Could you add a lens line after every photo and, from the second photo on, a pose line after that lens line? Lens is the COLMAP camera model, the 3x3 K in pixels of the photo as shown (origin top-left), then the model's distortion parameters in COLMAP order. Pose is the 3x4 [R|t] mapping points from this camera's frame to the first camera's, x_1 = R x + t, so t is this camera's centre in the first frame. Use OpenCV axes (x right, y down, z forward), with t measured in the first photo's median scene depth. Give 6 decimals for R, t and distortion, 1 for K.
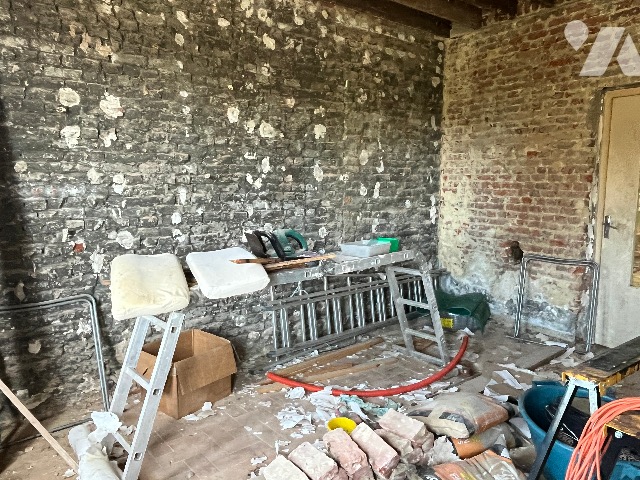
lens RADIAL K [[484.6, 0, 319.0], [0, 484.6, 235.9], [0, 0, 1]] dist [0.000671, -0.008132]
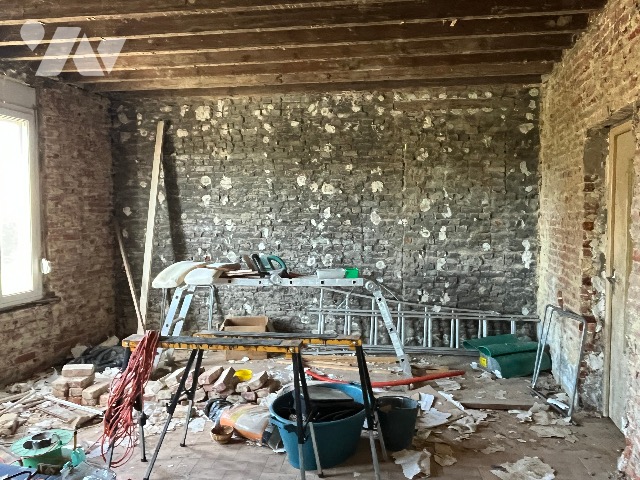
lens RADIAL K [[484.6, 0, 316.4], [0, 484.6, 240.9], [0, 0, 1]] dist [0.000671, -0.008132]
pose [[0.680131, 0.038163, -0.732097, 0.861719], [-0.087575, 0.995722, -0.029453, -0.018859], [0.727841, 0.084145, 0.680564, 0.012928]]
